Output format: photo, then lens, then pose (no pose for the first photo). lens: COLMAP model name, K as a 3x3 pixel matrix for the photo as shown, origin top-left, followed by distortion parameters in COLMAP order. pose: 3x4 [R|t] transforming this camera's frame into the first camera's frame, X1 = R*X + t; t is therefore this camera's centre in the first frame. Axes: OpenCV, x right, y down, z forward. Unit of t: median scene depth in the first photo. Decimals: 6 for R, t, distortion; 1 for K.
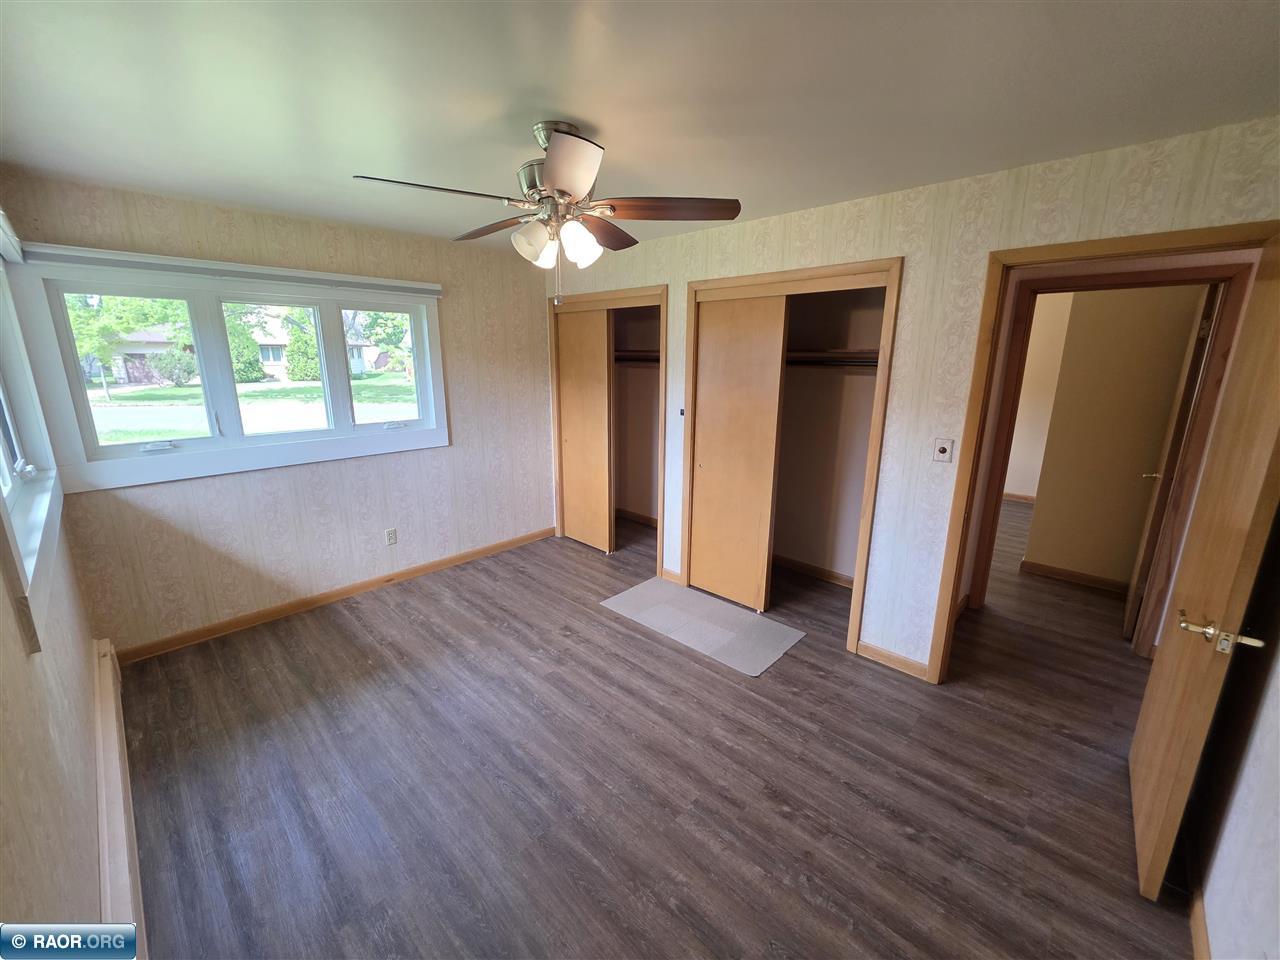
lens RADIAL K [[511.9, 0, 634.7], [0, 511.9, 476.6], [0, 0, 1]] dist [0.000878, -0.000126]
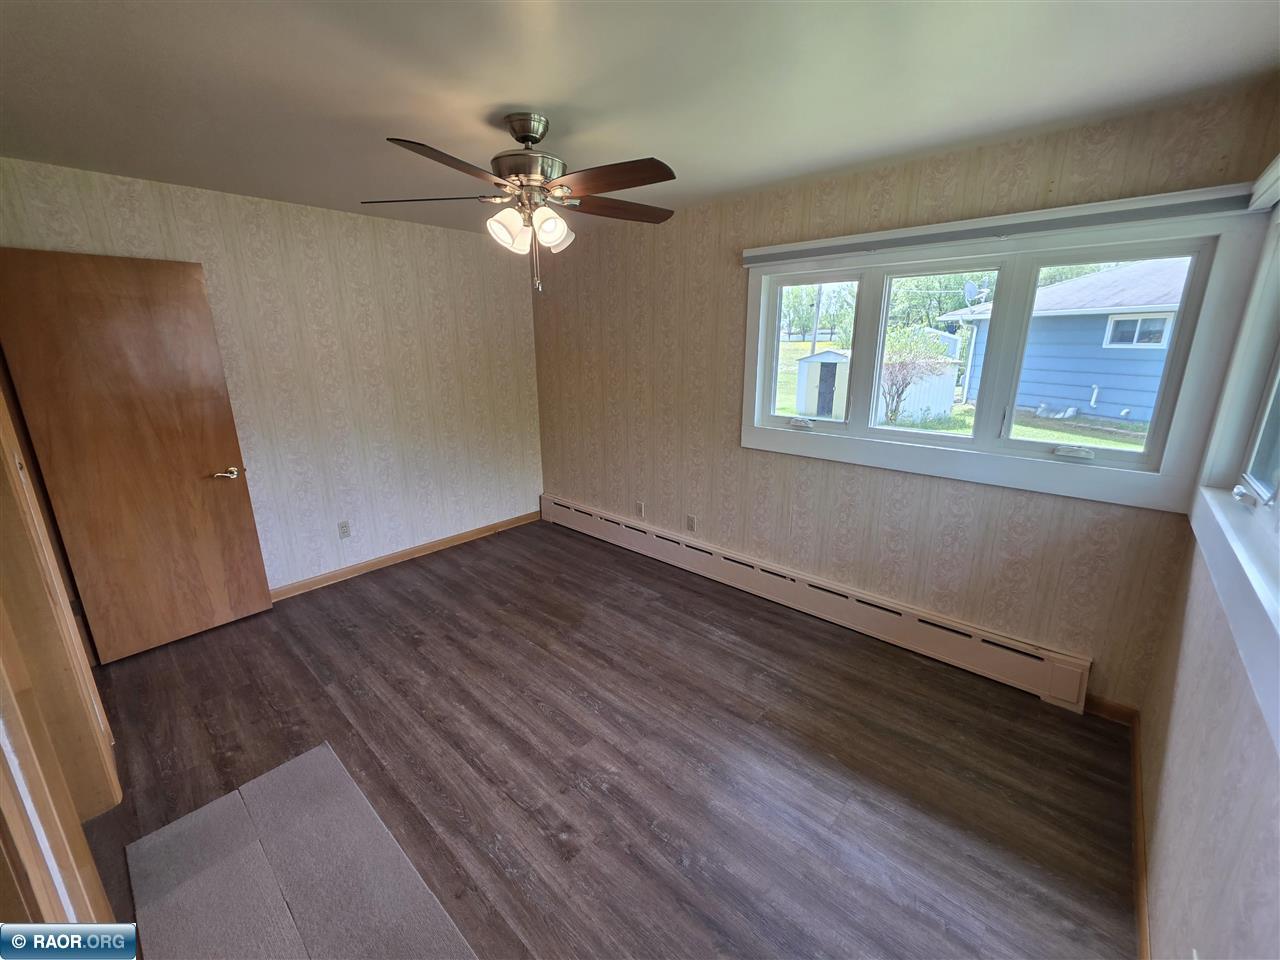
lens RADIAL K [[511.9, 0, 631.6], [0, 511.9, 481.6], [0, 0, 1]] dist [0.000878, -0.000126]
pose [[-0.999851, 0.001008, -0.017254, -0.216408], [-0.007340, 0.879032, 0.476705, -0.332159], [0.015648, 0.476761, -0.878894, 1.454821]]
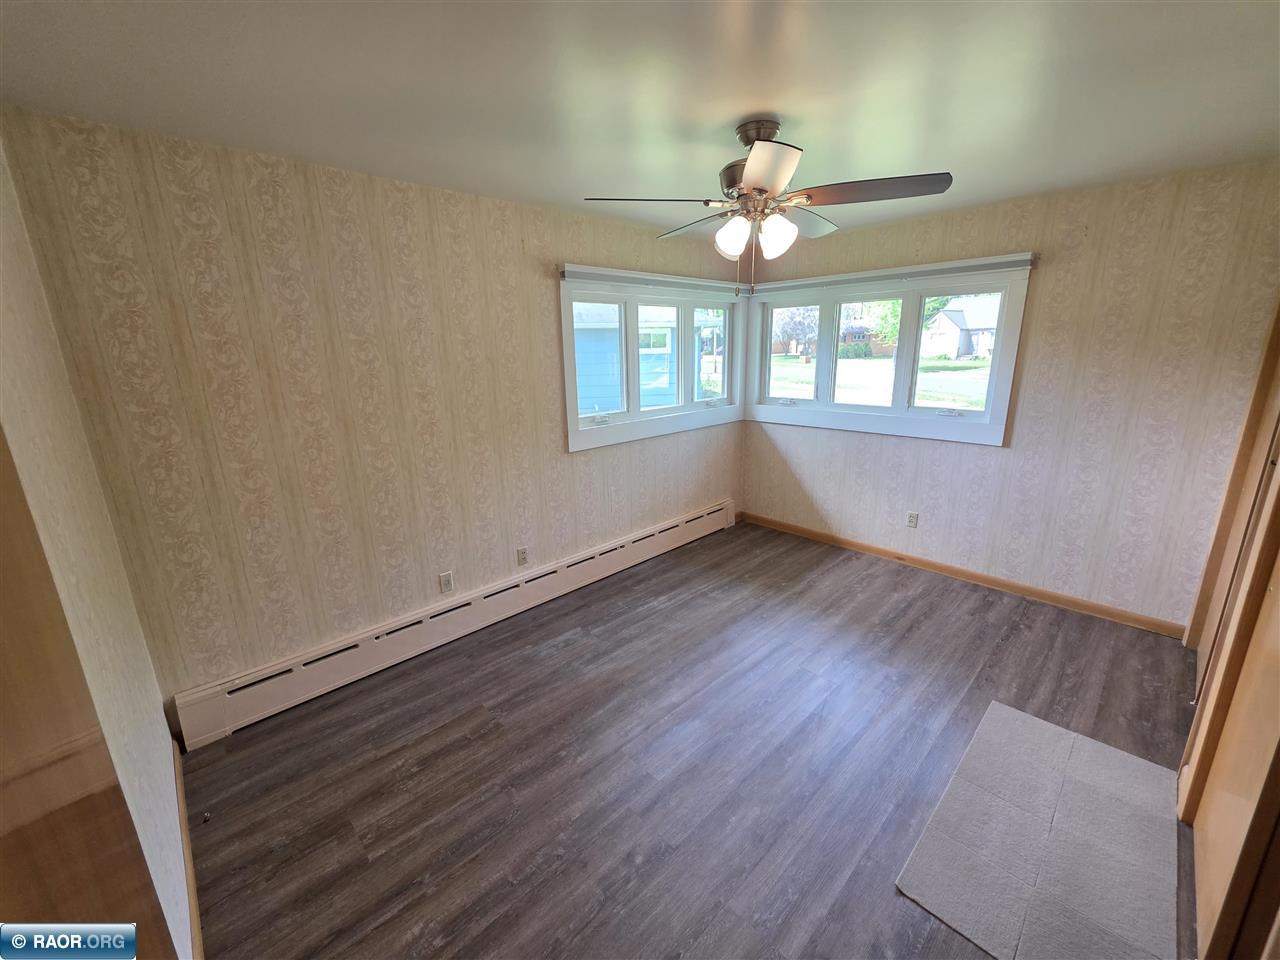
lens RADIAL K [[511.9, 0, 647.6], [0, 511.9, 483.8], [0, 0, 1]] dist [0.000878, -0.000126]
pose [[-0.033802, 0.256745, -0.965888, 0.671892], [-0.212172, 0.942568, 0.257971, -0.133927], [0.976648, 0.213654, 0.022614, 0.583840]]
